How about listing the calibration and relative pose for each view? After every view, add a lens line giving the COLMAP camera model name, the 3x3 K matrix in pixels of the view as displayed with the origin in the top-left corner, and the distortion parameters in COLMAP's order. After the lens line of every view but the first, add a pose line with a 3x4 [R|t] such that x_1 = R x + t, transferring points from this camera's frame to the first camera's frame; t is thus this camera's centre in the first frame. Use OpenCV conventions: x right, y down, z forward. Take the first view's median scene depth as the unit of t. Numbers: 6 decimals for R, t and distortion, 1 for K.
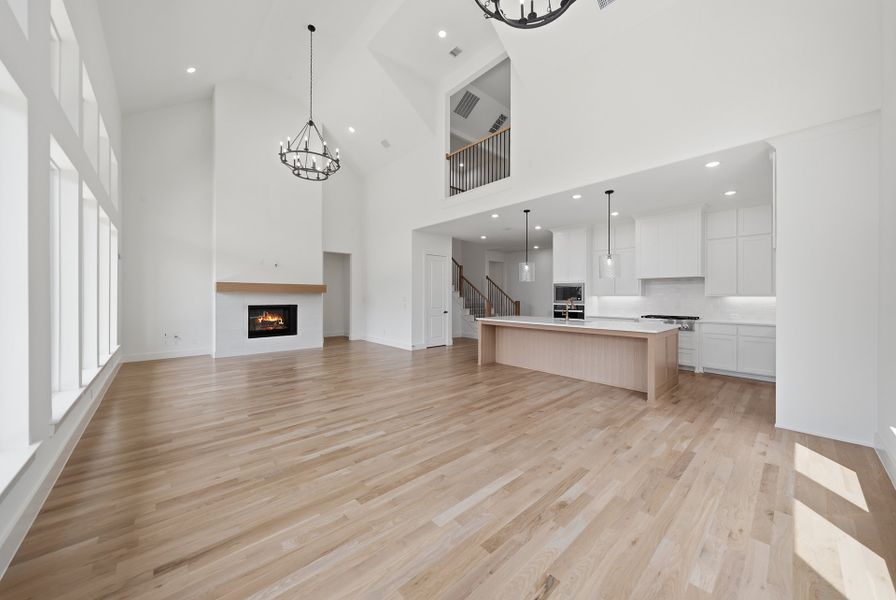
lens RADIAL K [[320.9, 0, 450.2], [0, 320.9, 295.2], [0, 0, 1]] dist [0.000146, 0.000092]
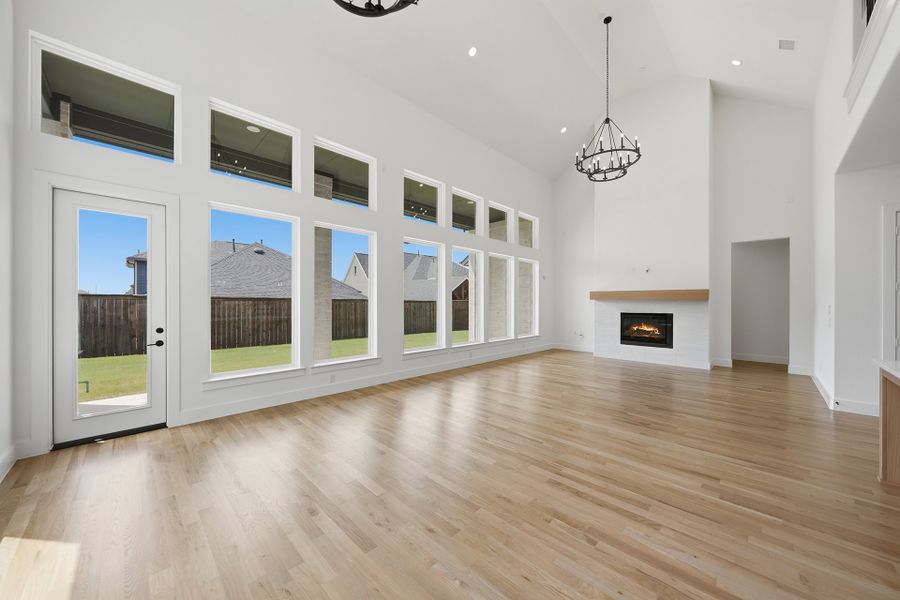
lens RADIAL K [[319.7, 0, 449.8], [0, 319.7, 302.7], [0, 0, 1]] dist [-0.000061, -0.000053]
pose [[0.049999, -0.001948, -0.998747, 0.425919], [0.001397, 0.999997, -0.001880, 0.001248], [0.998748, -0.001301, 0.050002, 0.429286]]
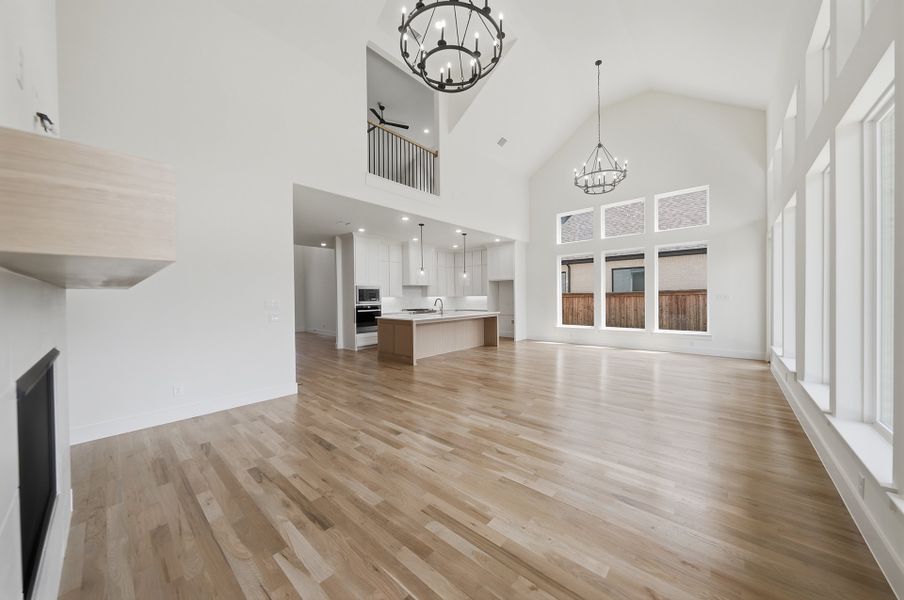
lens RADIAL K [[315.3, 0, 452.0], [0, 315.3, 300.0], [0, 0, 1]] dist [0.000030, -0.000060]
pose [[-0.107339, -0.013201, 0.994135, -0.846674], [0.009182, 0.999856, 0.014268, -0.001006], [-0.994180, 0.010659, -0.107202, 0.928228]]
